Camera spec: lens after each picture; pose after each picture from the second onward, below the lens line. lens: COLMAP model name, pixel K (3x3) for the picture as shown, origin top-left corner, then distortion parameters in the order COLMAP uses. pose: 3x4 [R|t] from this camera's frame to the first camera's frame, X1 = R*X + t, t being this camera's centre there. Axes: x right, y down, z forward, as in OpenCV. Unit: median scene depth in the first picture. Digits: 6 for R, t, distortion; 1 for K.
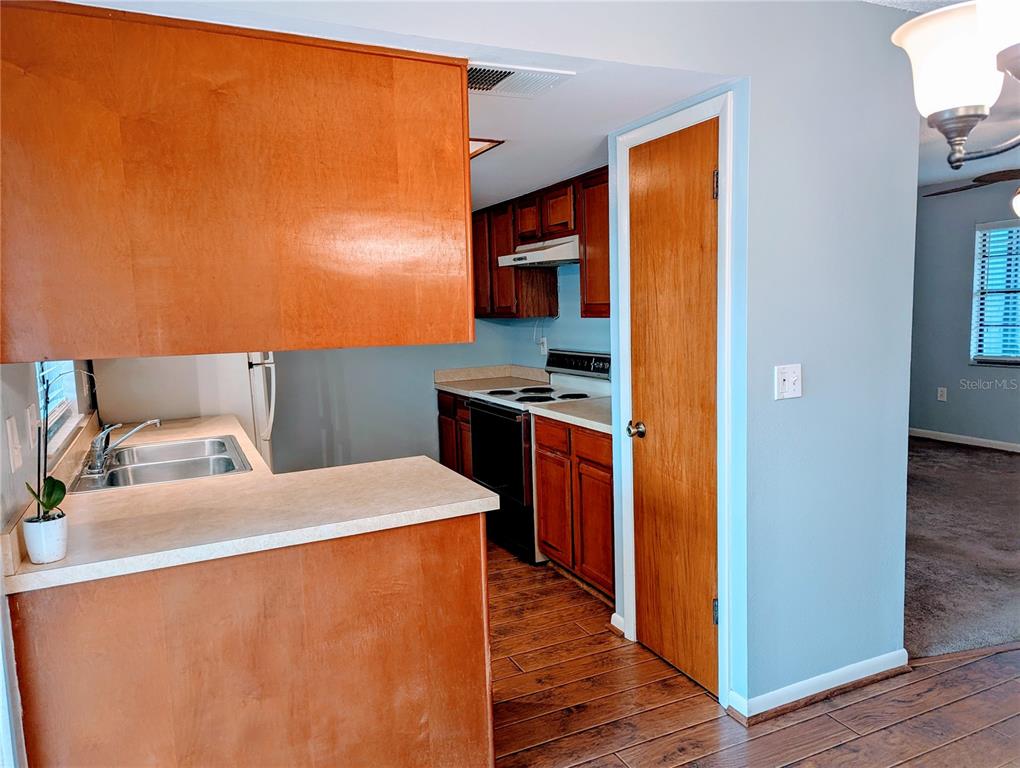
lens RADIAL K [[720.1, 0, 511.0], [0, 720.1, 388.1], [0, 0, 1]] dist [0.021297, -0.015363]
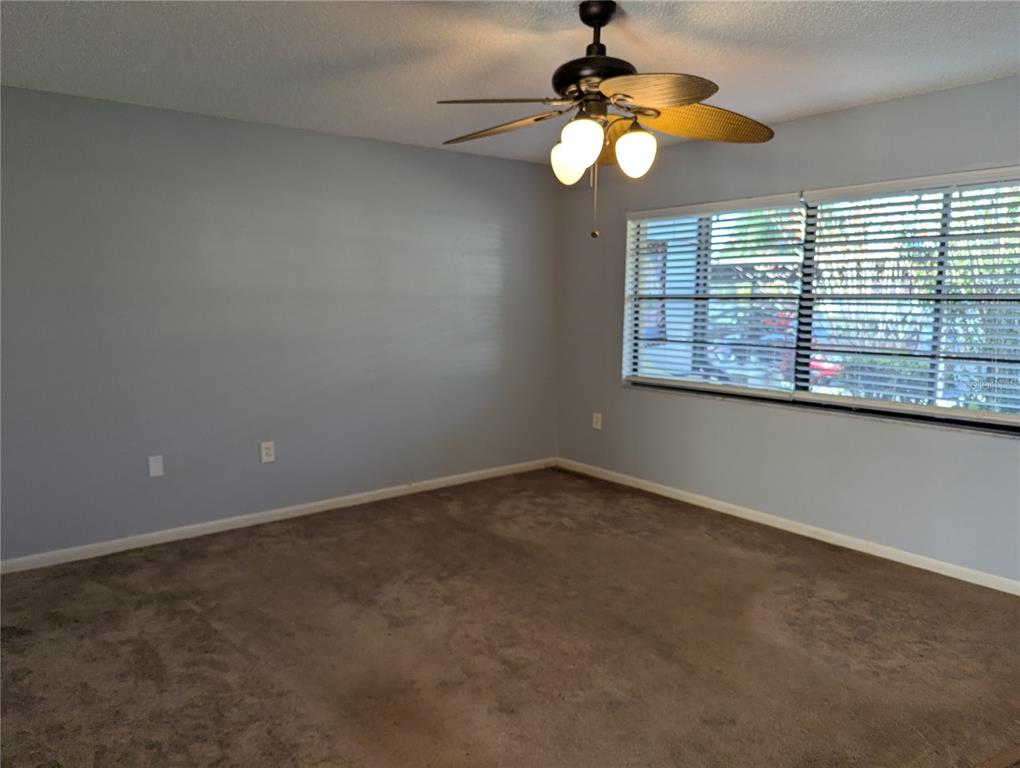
lens RADIAL K [[720.1, 0, 508.0], [0, 720.1, 385.9], [0, 0, 1]] dist [0.021297, -0.015363]
pose [[0.975174, 0.011877, 0.221119, 0.352748], [-0.014476, 0.999844, 0.010138, -0.041828], [-0.220964, -0.013088, 0.975194, 0.259158]]
